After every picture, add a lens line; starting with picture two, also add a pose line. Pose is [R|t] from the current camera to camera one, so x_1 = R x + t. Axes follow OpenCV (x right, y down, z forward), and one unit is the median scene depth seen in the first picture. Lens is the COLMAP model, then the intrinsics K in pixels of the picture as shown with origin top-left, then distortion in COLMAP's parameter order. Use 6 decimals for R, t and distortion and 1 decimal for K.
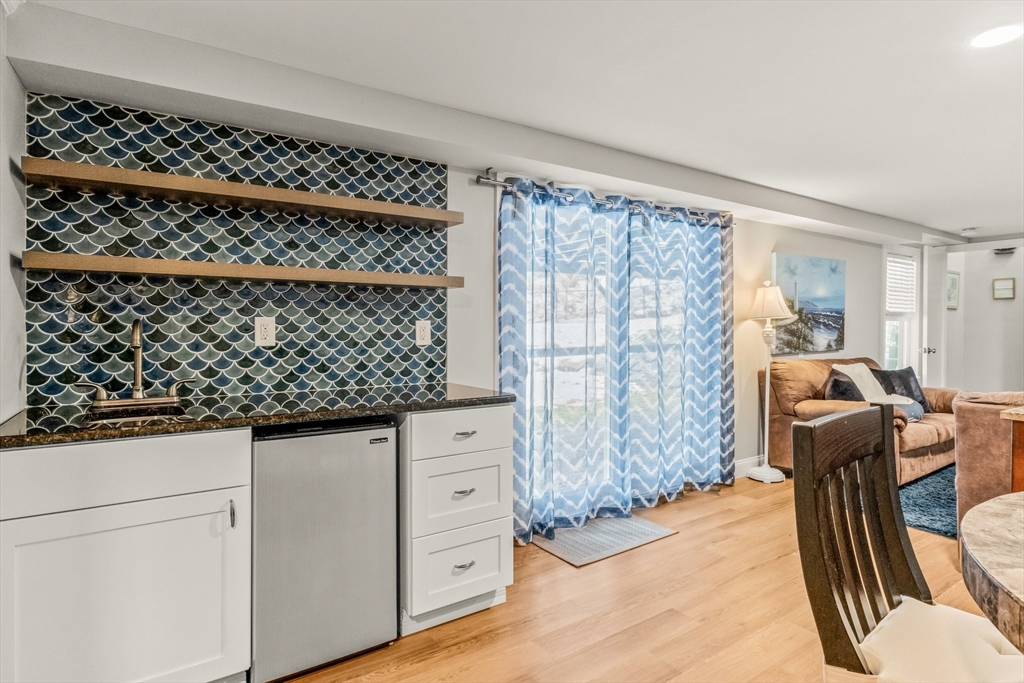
lens RADIAL K [[557.7, 0, 512.0], [0, 557.7, 341.5], [0, 0, 1]] dist [0.000977, 0.000203]
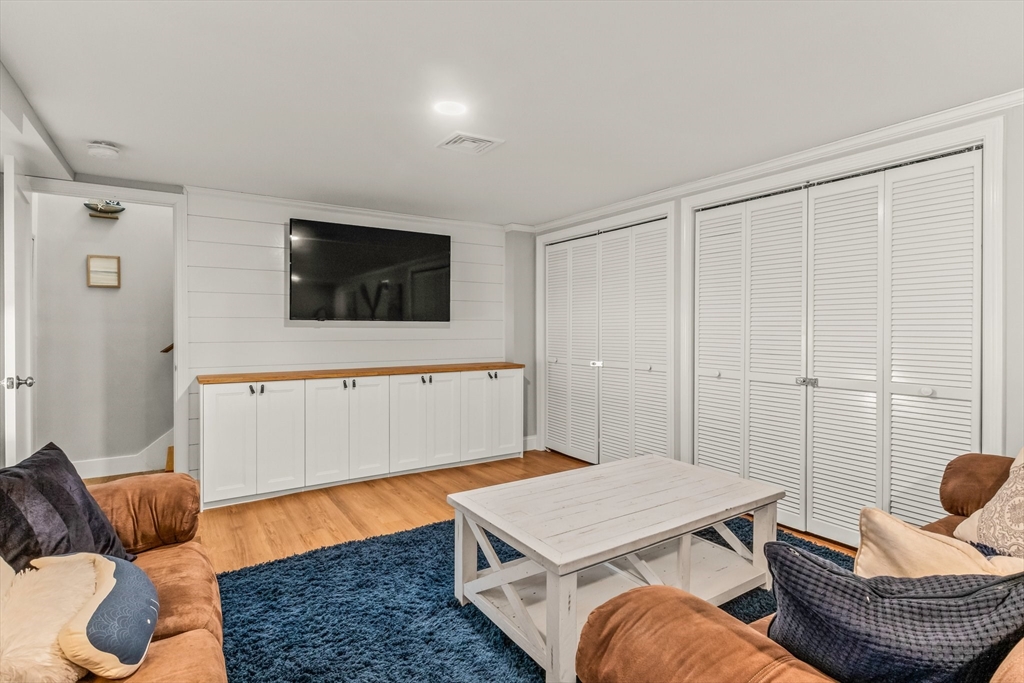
lens RADIAL K [[516.0, 0, 510.8], [0, 516.0, 327.5], [0, 0, 1]] dist [0.002256, 0.000114]
pose [[0.024897, -0.006666, 0.999668, 0.287839], [0.033318, 0.999428, 0.005835, -0.016631], [-0.999135, 0.033161, 0.025105, 0.514307]]
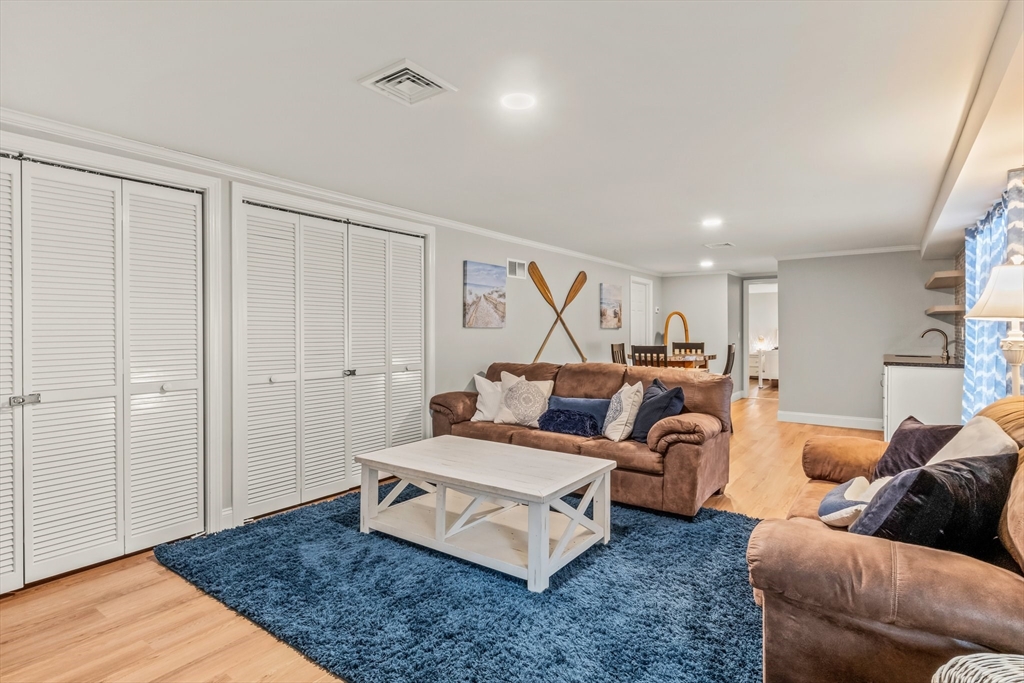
lens RADIAL K [[511.9, 0, 512.0], [0, 511.9, 341.5], [0, 0, 1]] dist [-0.042818, 0.000063]
pose [[-0.943677, 0.005757, -0.330818, 0.756106], [-0.008914, 0.999043, 0.042813, -0.020075], [0.330748, 0.043350, -0.942723, 0.869662]]
